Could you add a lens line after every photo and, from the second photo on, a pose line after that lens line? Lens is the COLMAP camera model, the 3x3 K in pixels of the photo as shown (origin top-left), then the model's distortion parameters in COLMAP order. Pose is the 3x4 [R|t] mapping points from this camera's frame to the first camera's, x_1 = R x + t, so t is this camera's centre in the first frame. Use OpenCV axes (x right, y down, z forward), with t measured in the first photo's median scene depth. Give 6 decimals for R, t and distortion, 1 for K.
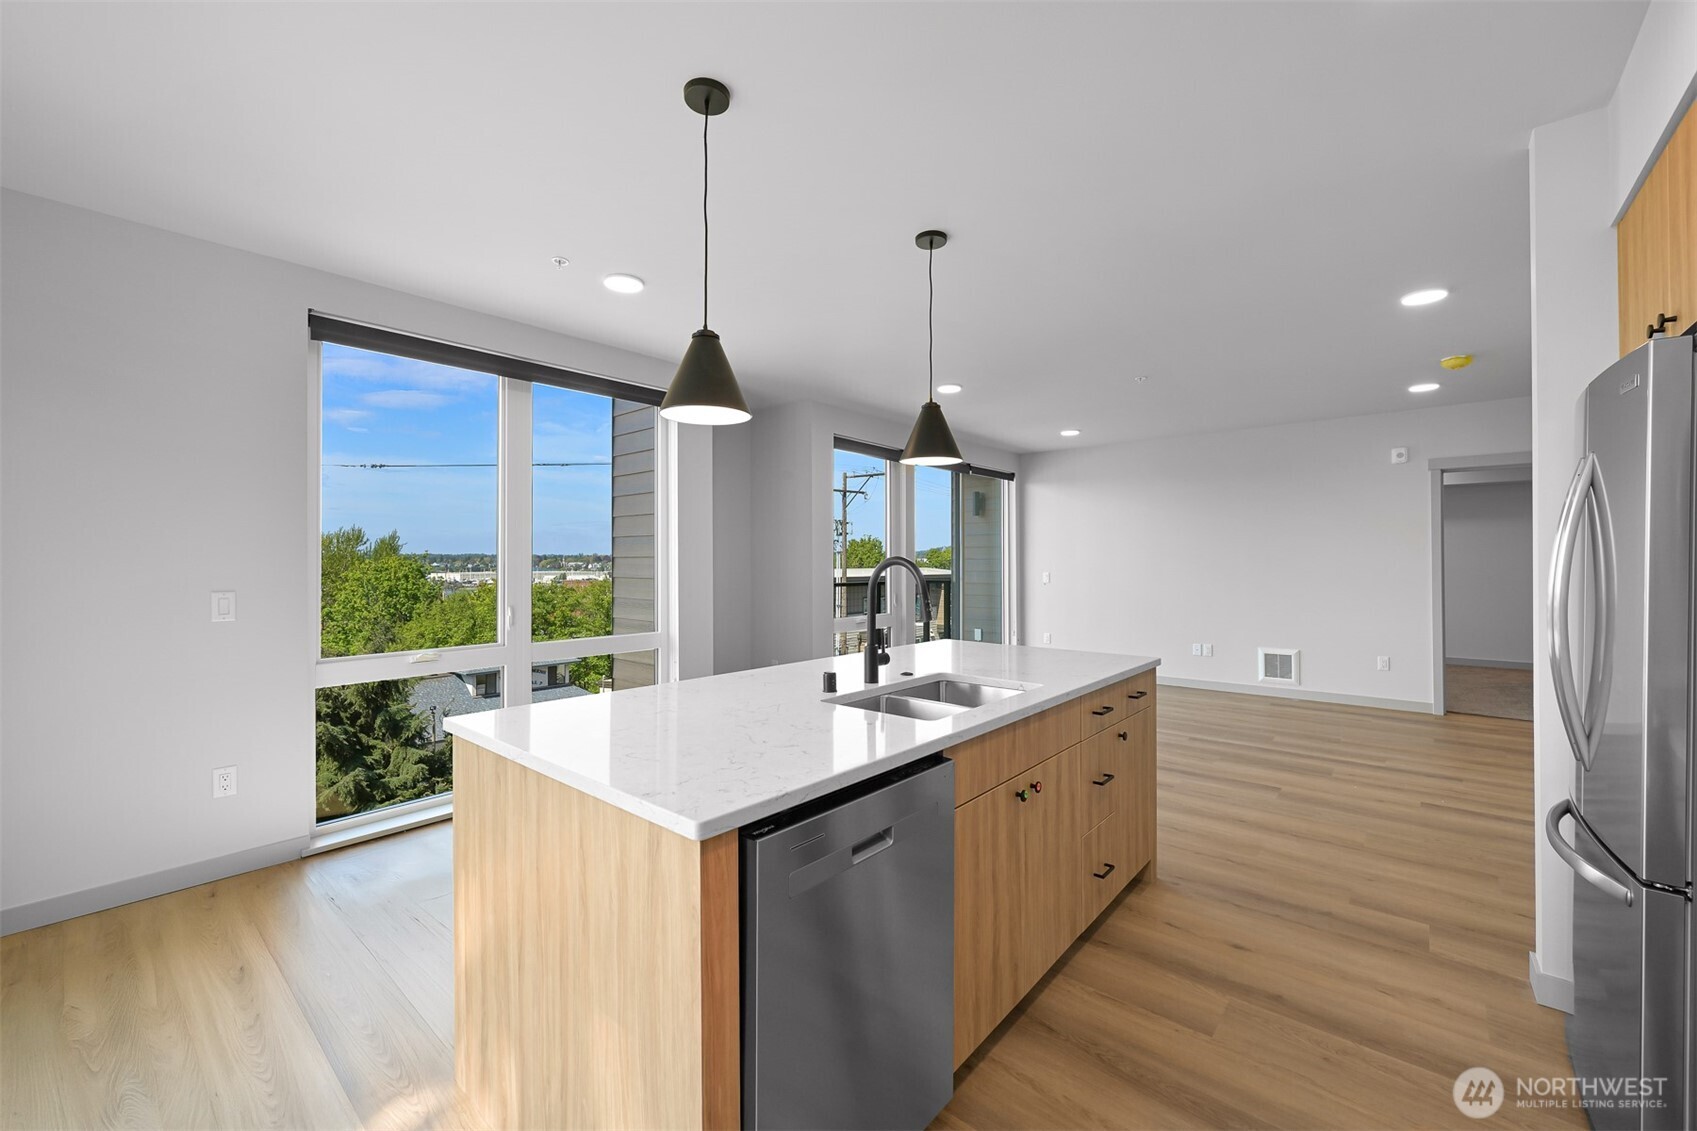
lens RADIAL K [[669.0, 0, 848.5], [0, 669.0, 565.5], [0, 0, 1]] dist [-0.000520, -0.000131]
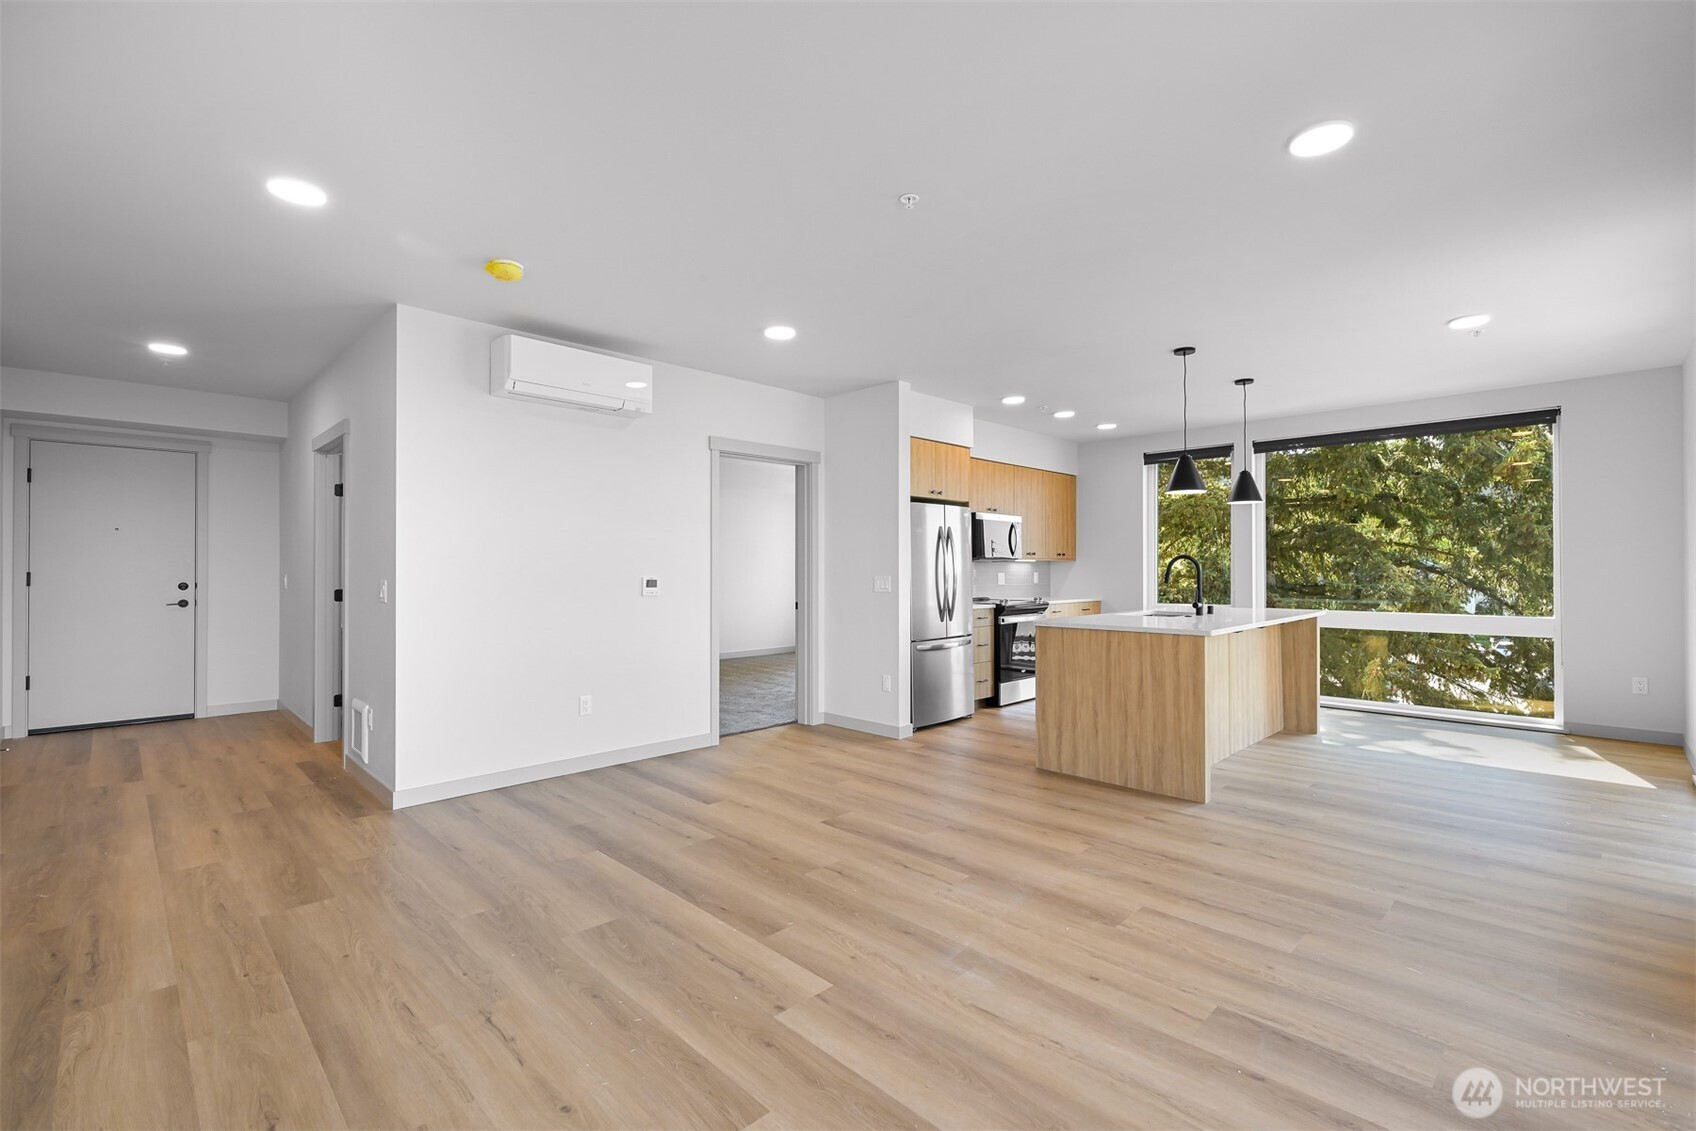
lens RADIAL K [[752.5, 0, 848.0], [0, 752.5, 565.5], [0, 0, 1]] dist [0.002349, 0.000346]
pose [[-0.997602, 0.002934, 0.069156, 0.625950], [0.002962, 0.999996, 0.000309, 0.011019], [-0.069155, 0.000513, -0.997606, 2.228346]]
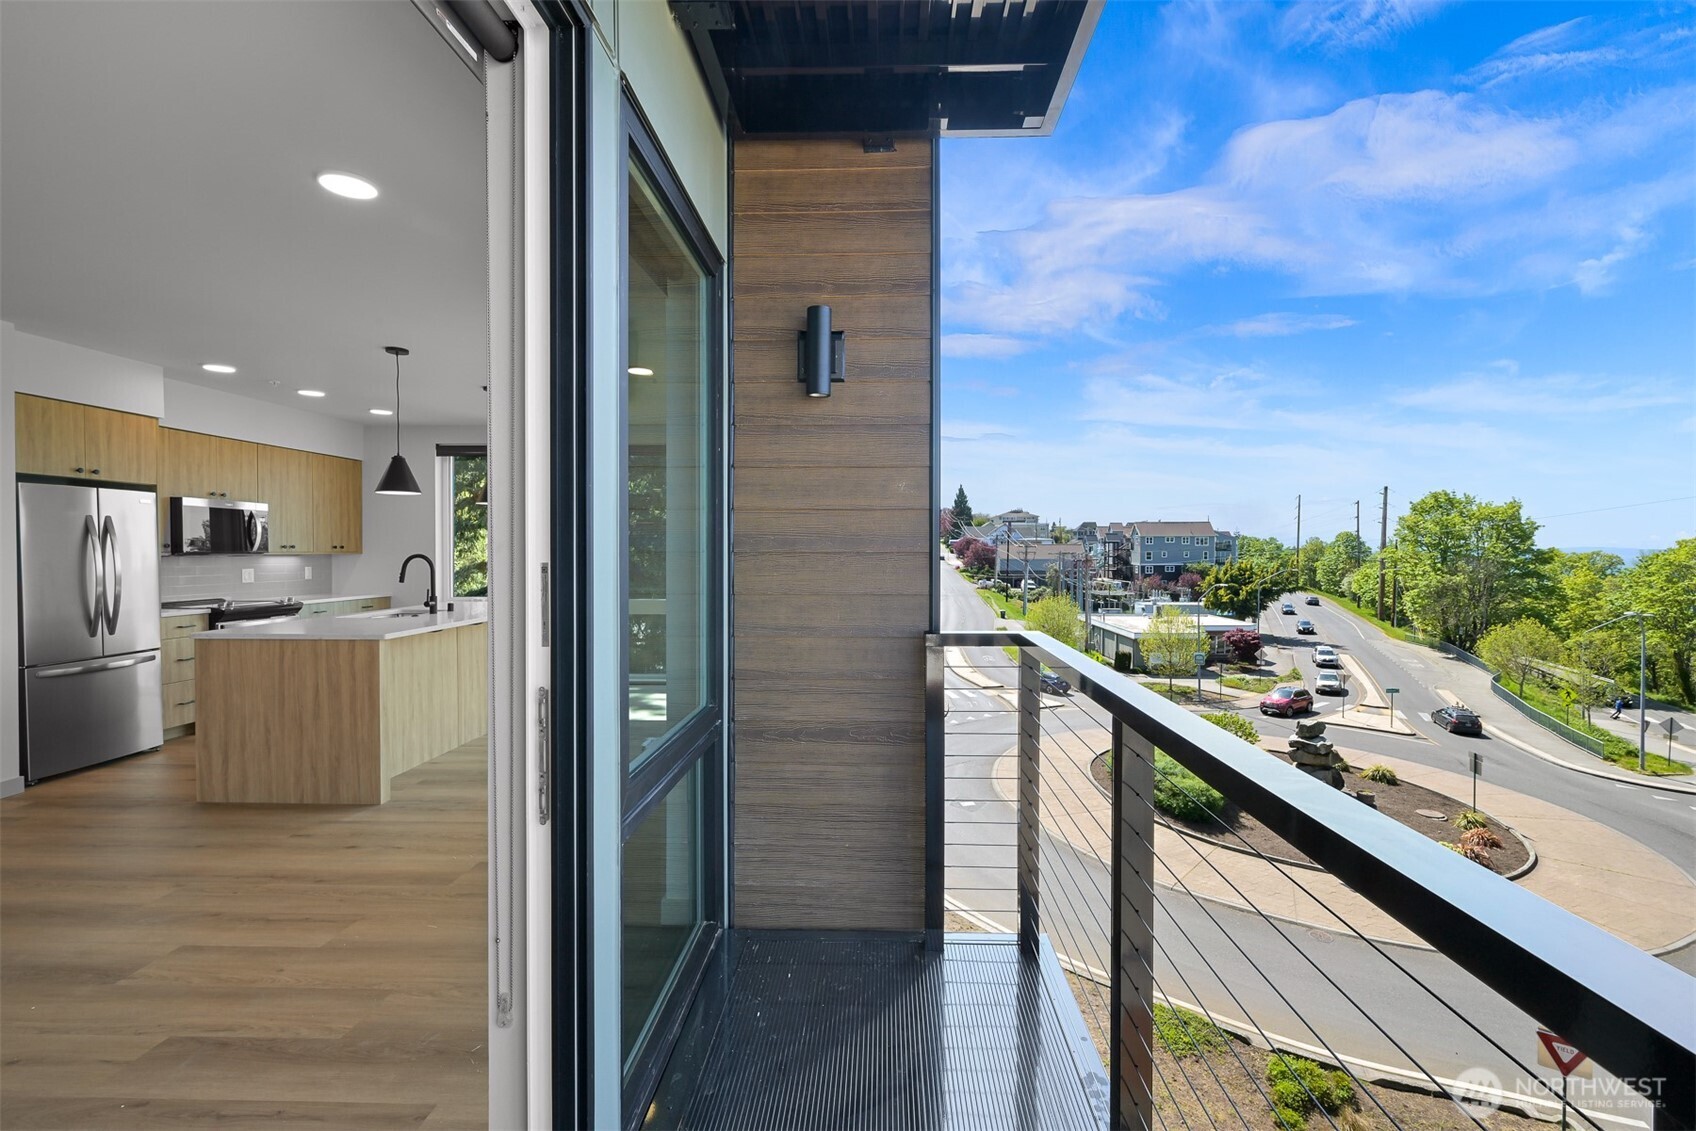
lens RADIAL K [[744.2, 0, 872.7], [0, 744.2, 562.1], [0, 0, 1]] dist [-0.000692, -0.000168]
pose [[-0.769850, 0.010114, -0.638144, 0.301368], [-0.003537, 0.999791, 0.020112, -0.025265], [0.638215, 0.017740, -0.769654, 2.413855]]
